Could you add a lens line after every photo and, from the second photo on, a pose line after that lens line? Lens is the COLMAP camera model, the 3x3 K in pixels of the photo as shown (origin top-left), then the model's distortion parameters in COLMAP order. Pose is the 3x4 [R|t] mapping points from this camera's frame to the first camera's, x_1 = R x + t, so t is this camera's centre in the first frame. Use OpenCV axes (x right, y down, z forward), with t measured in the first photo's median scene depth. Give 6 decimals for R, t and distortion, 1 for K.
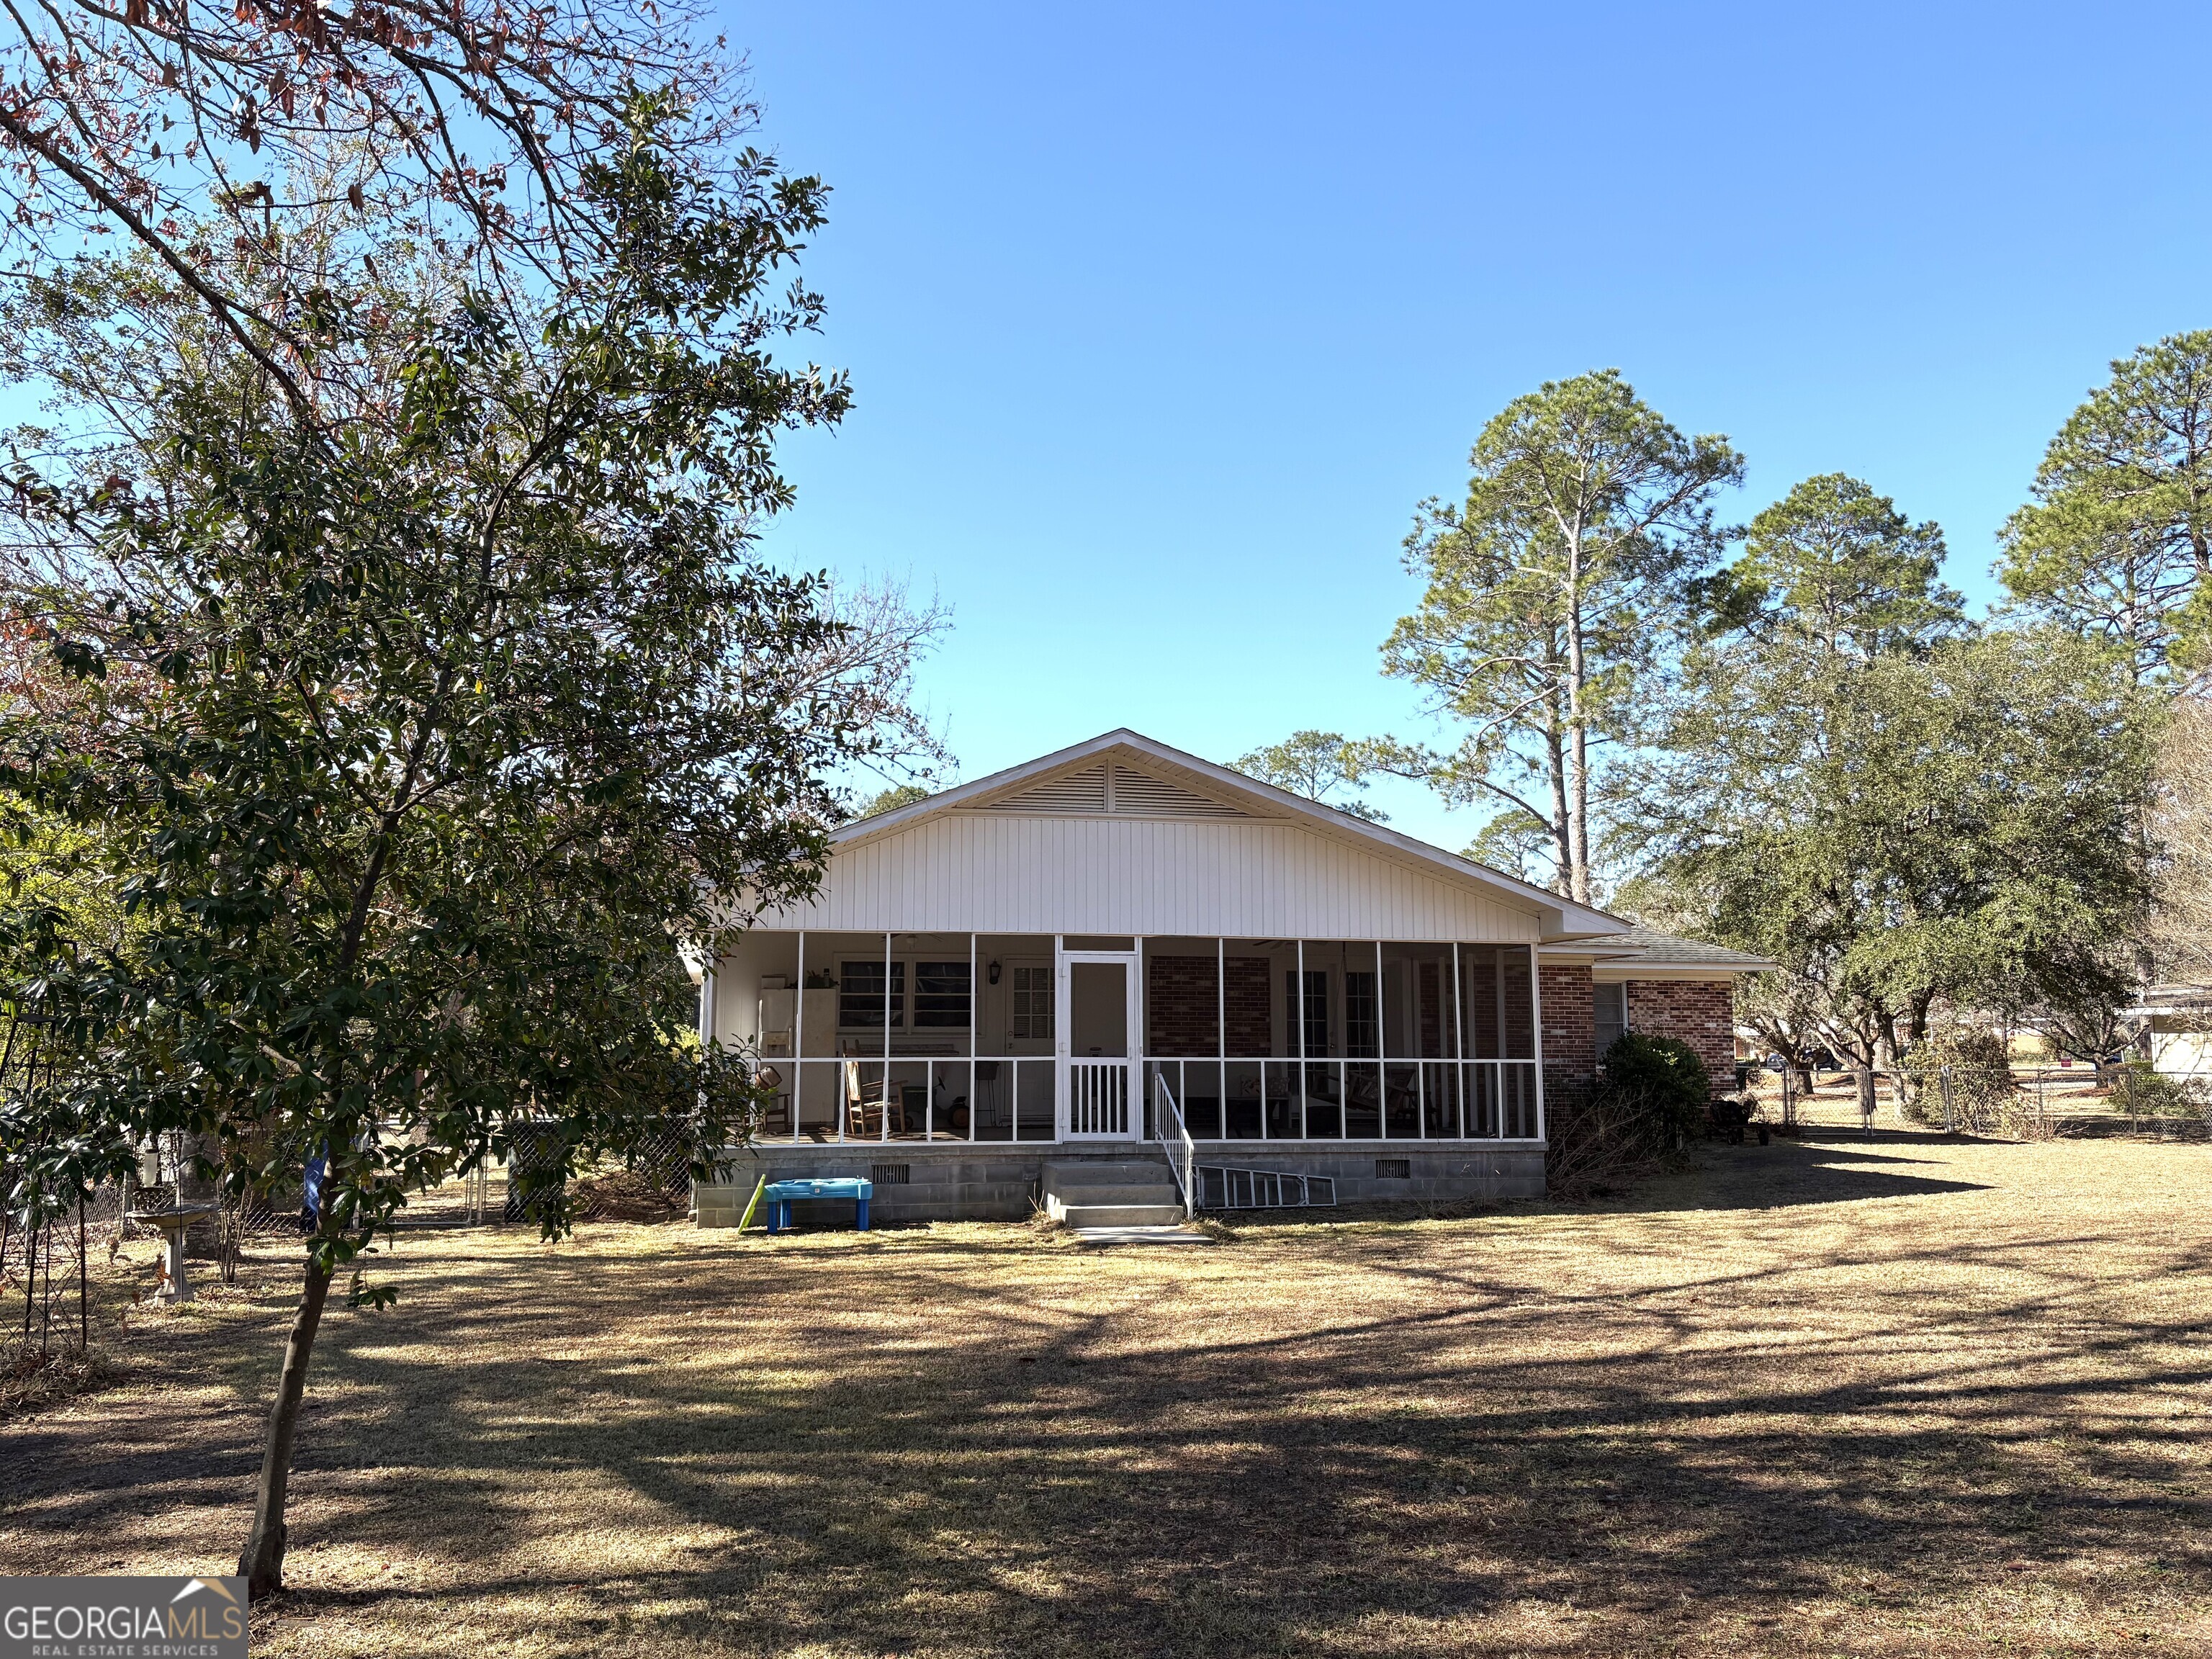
lens RADIAL K [[1719.8, 0, 1106.0], [0, 1719.8, 829.5], [0, 0, 1]] dist [0.000966, 0.002031]
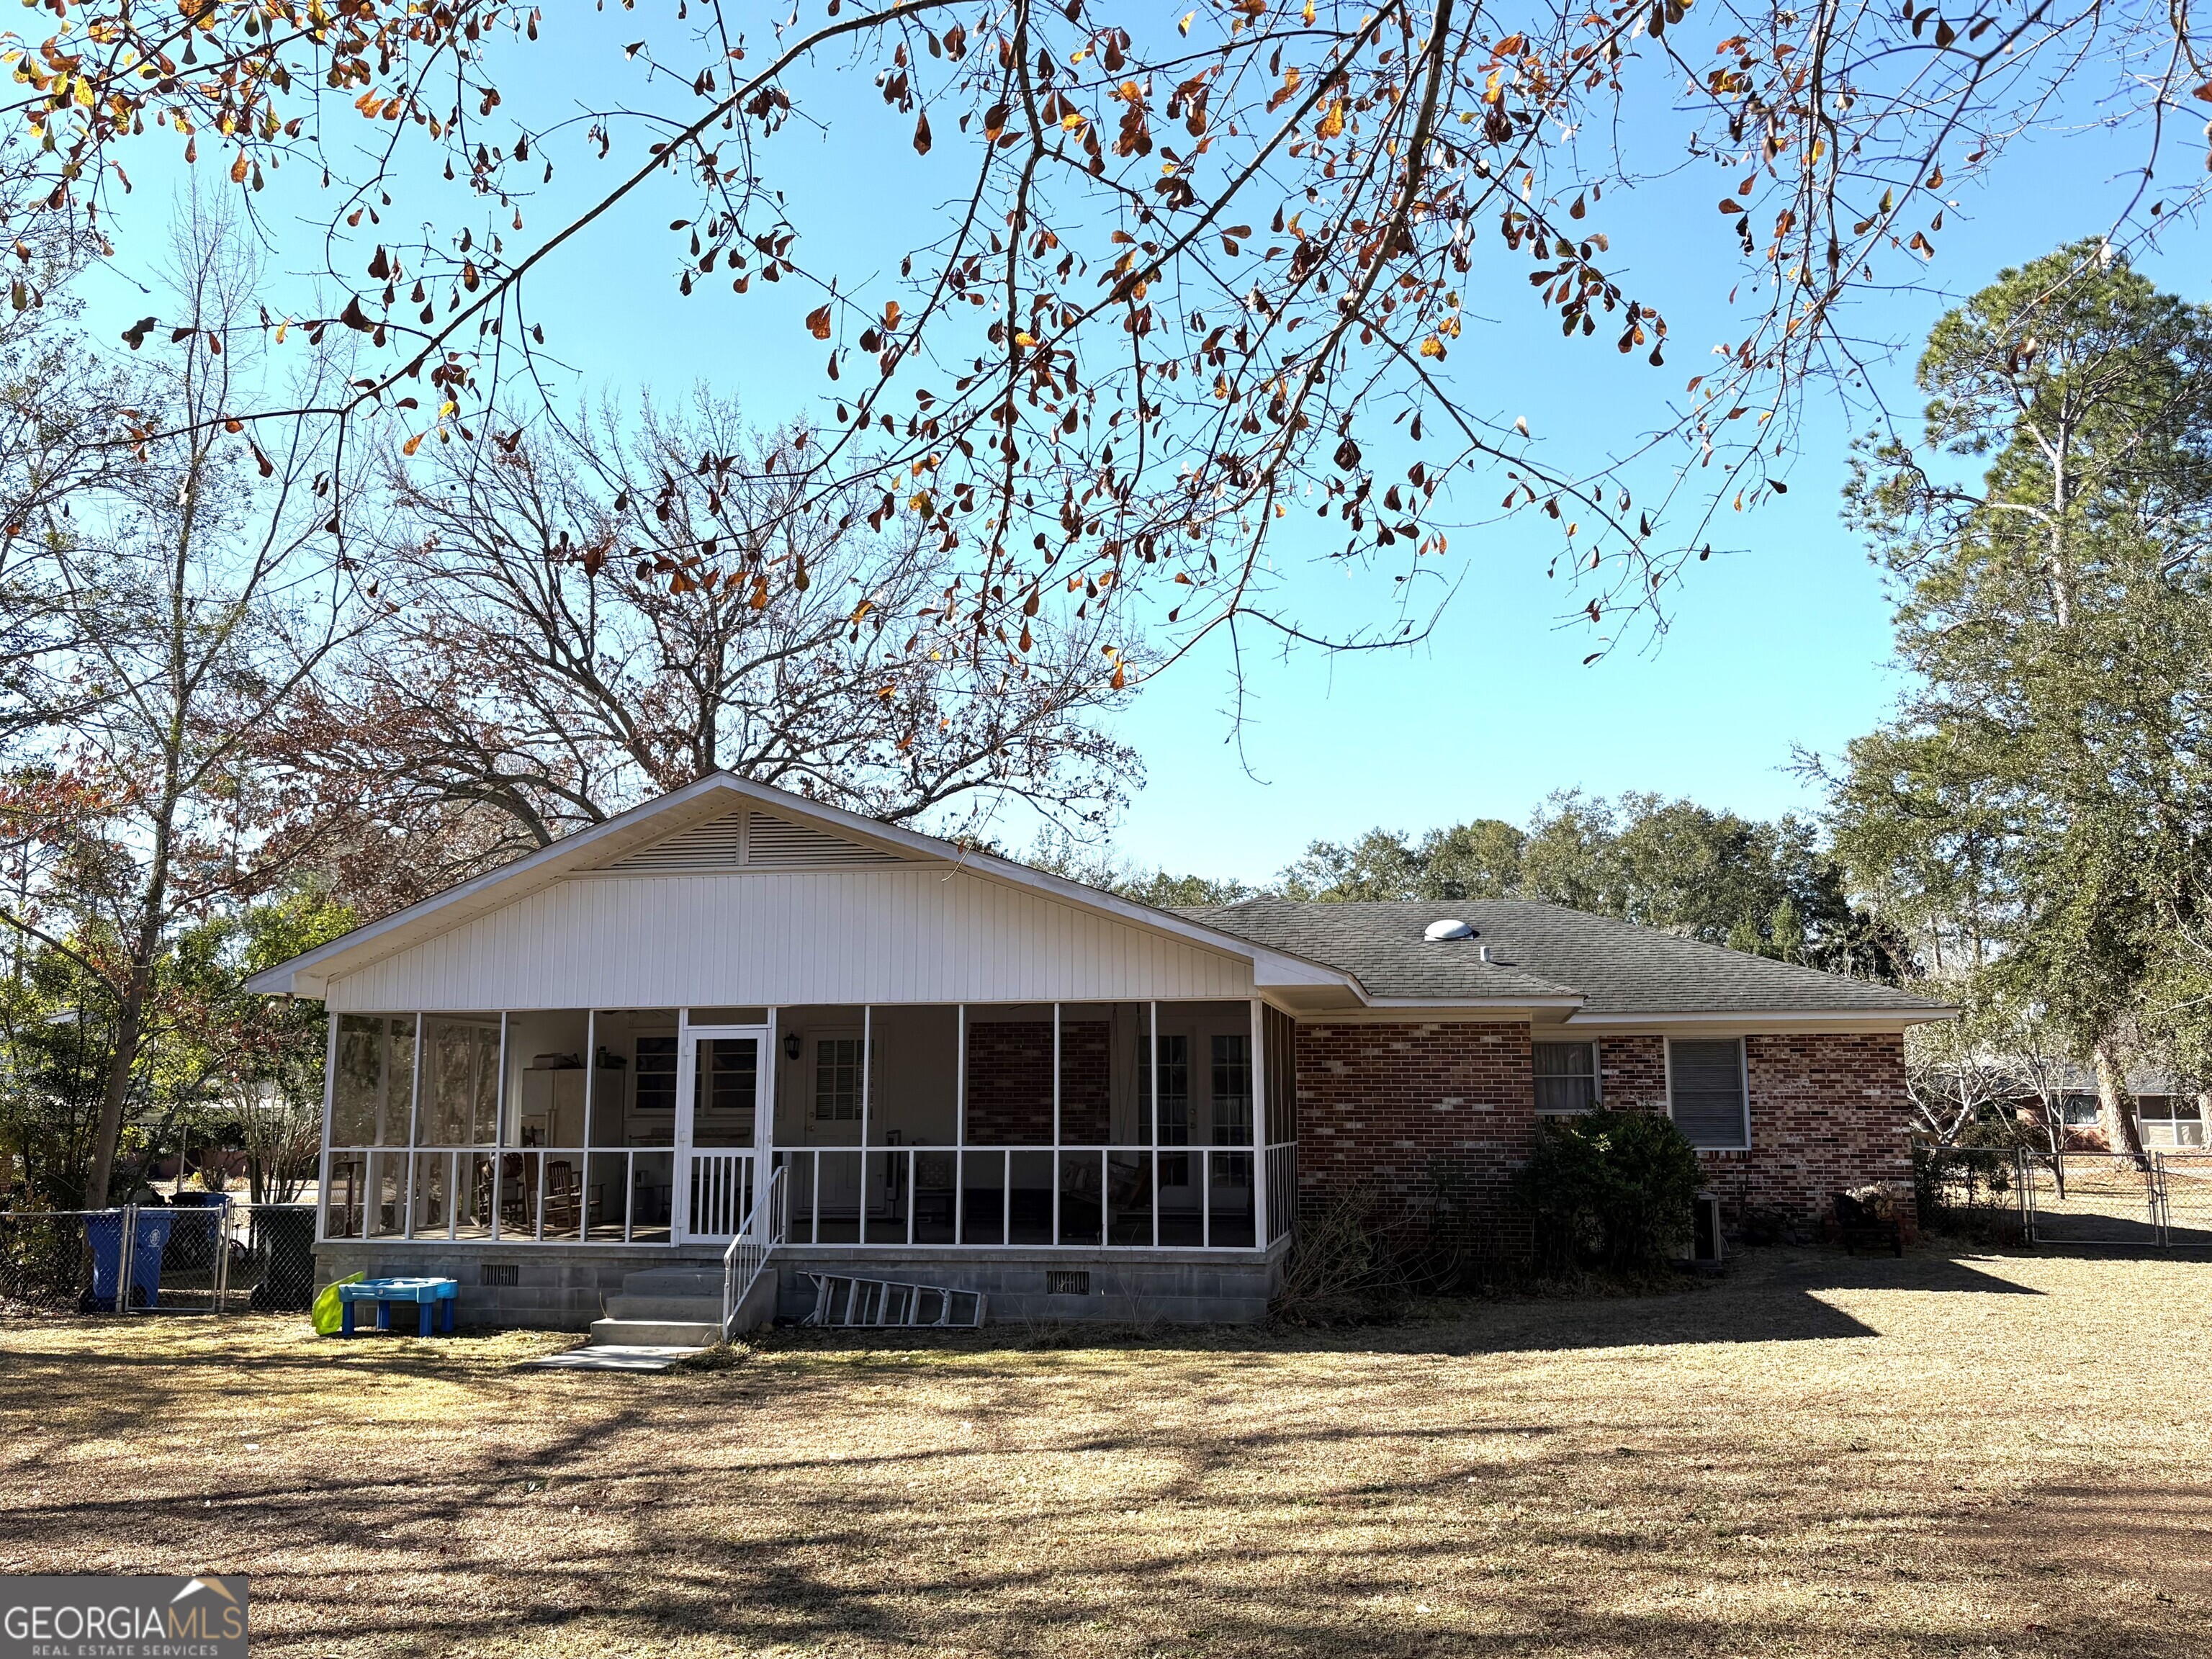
lens RADIAL K [[1919.7, 0, 1106.0], [0, 1919.7, 829.5], [0, 0, 1]] dist [-0.051178, 0.000823]
pose [[0.929451, -0.068531, -0.362525, 0.529383], [0.057395, 0.997492, -0.041412, 0.022892], [0.364454, 0.017684, 0.931054, 0.164645]]
